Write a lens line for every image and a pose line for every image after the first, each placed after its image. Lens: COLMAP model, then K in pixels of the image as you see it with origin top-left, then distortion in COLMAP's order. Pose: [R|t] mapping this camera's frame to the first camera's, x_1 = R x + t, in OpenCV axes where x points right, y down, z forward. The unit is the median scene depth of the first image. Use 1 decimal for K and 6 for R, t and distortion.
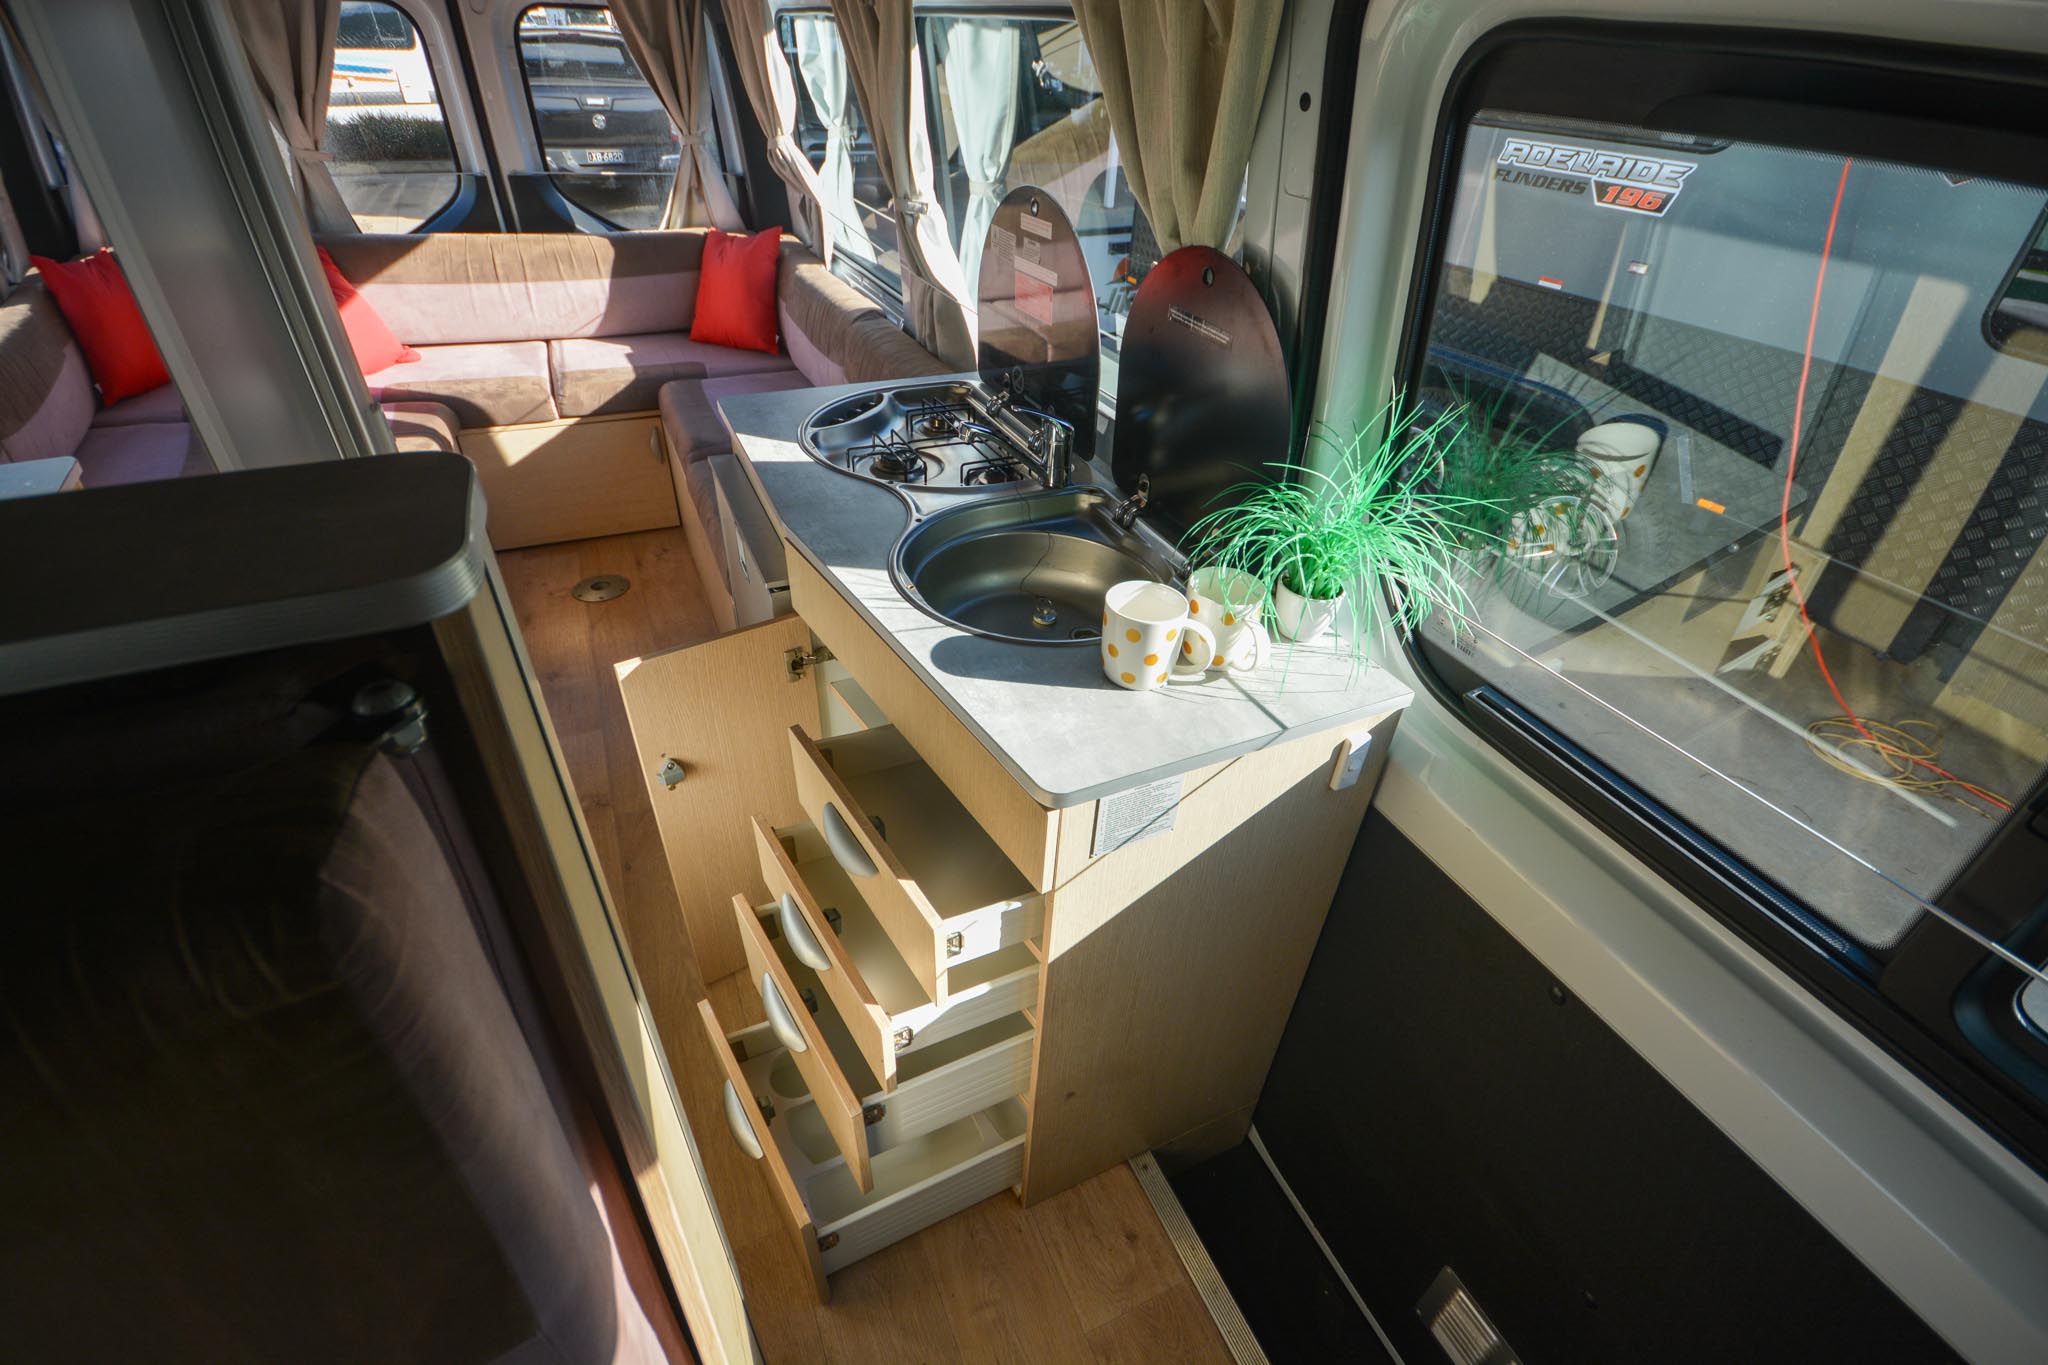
lens RADIAL K [[897.3, 0, 1027.3], [0, 897.3, 689.6], [0, 0, 1]] dist [-0.000407, 0.000033]
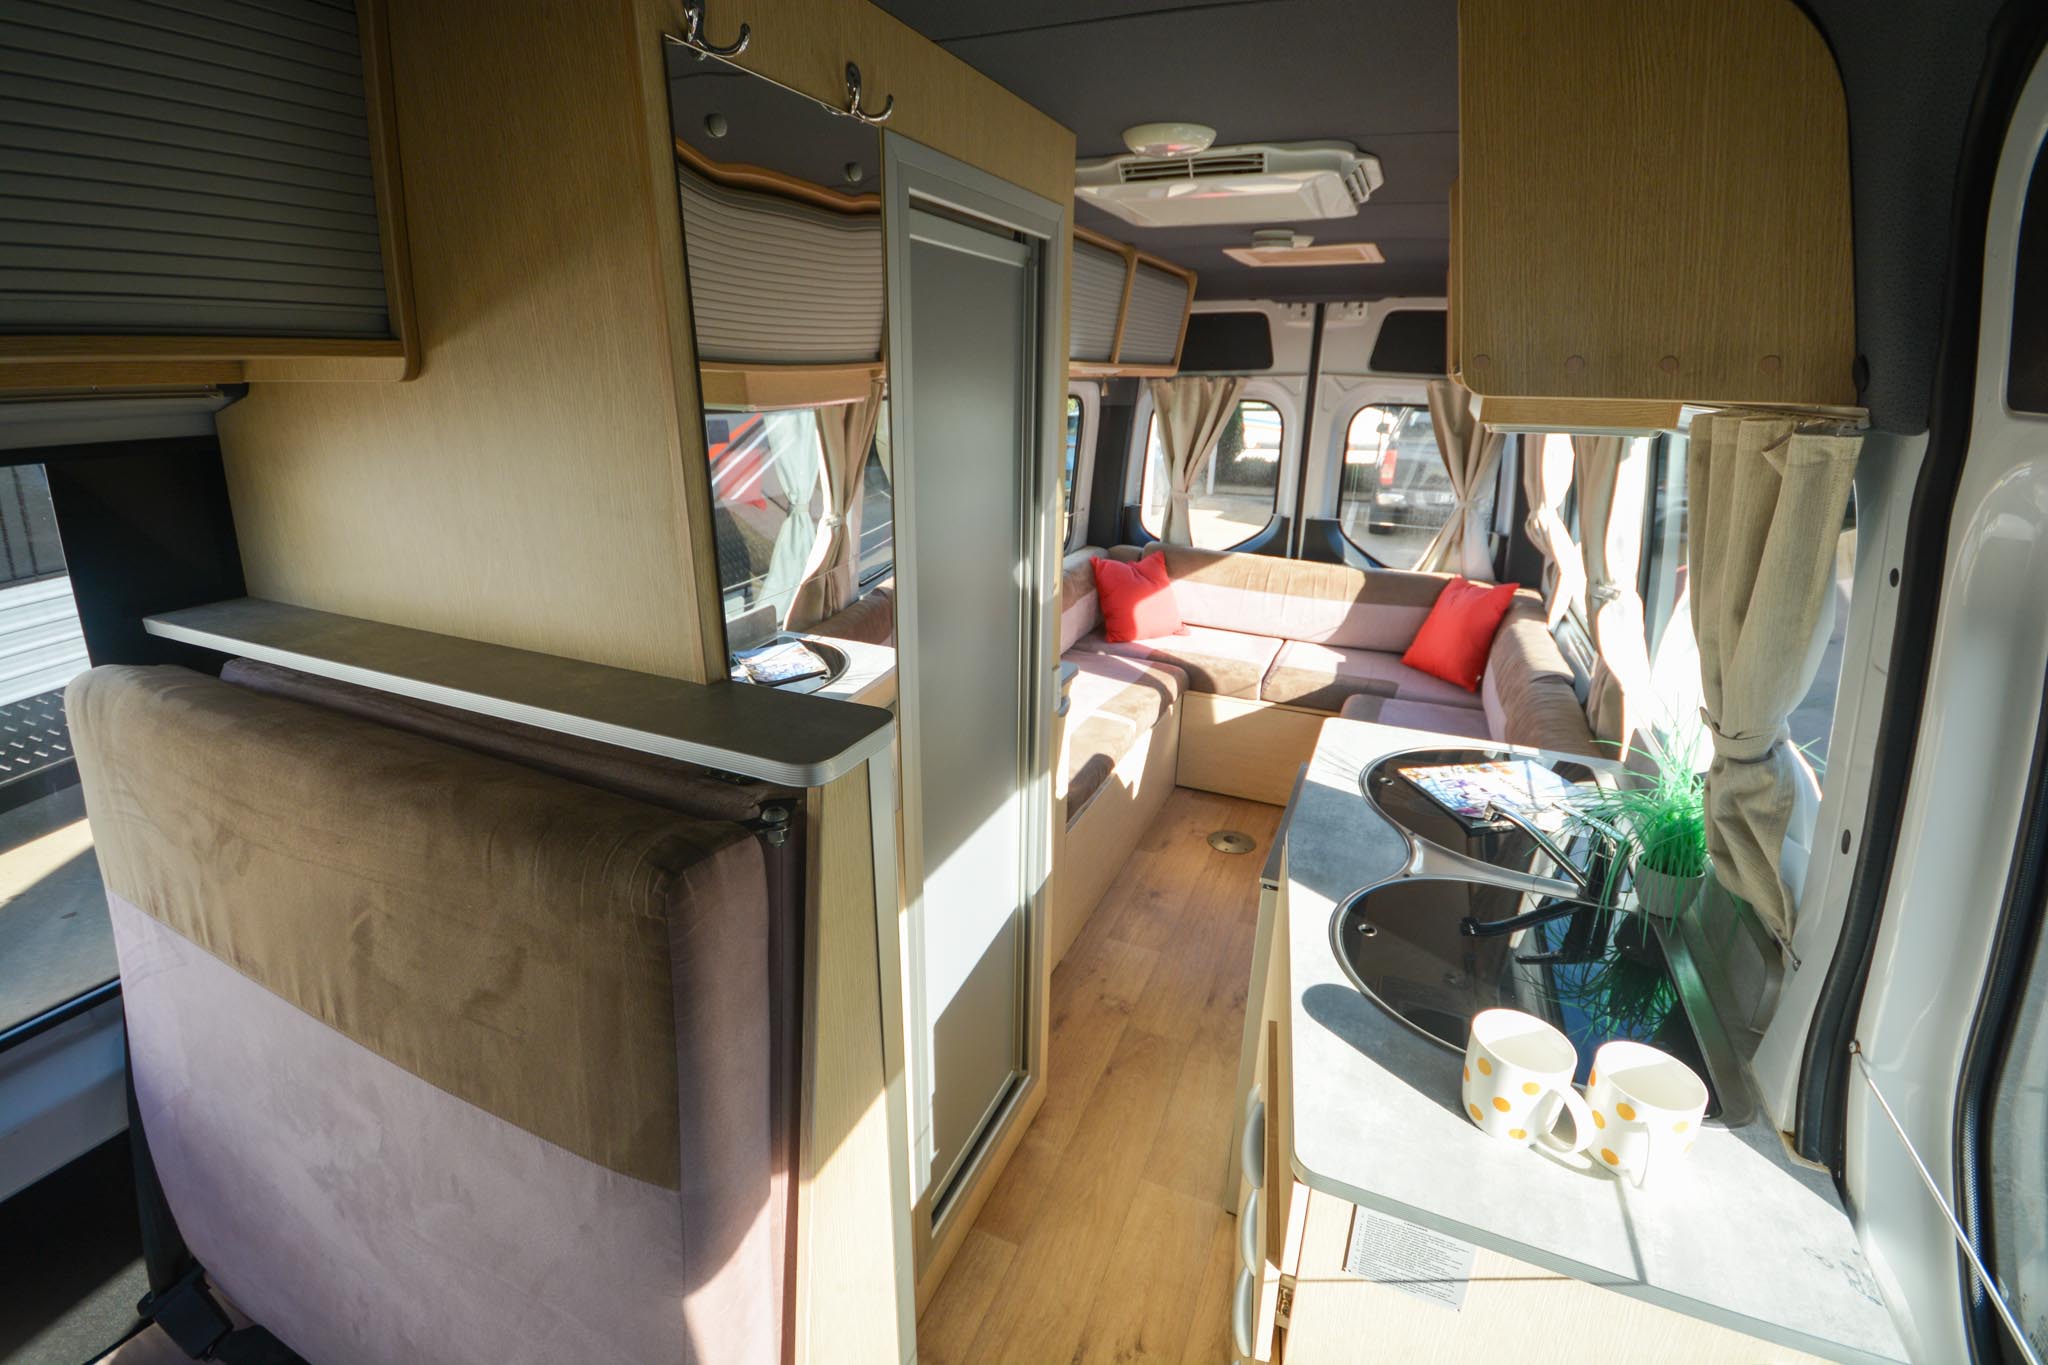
lens RADIAL K [[901.3, 0, 1023.9], [0, 901.3, 687.2], [0, 0, 1]] dist [0.002381, -0.012718]
pose [[0.659316, 0.218215, -0.719503, 0.129563], [-0.433348, 0.892309, -0.126473, -0.028920], [0.614421, 0.395180, 0.682876, -0.019488]]
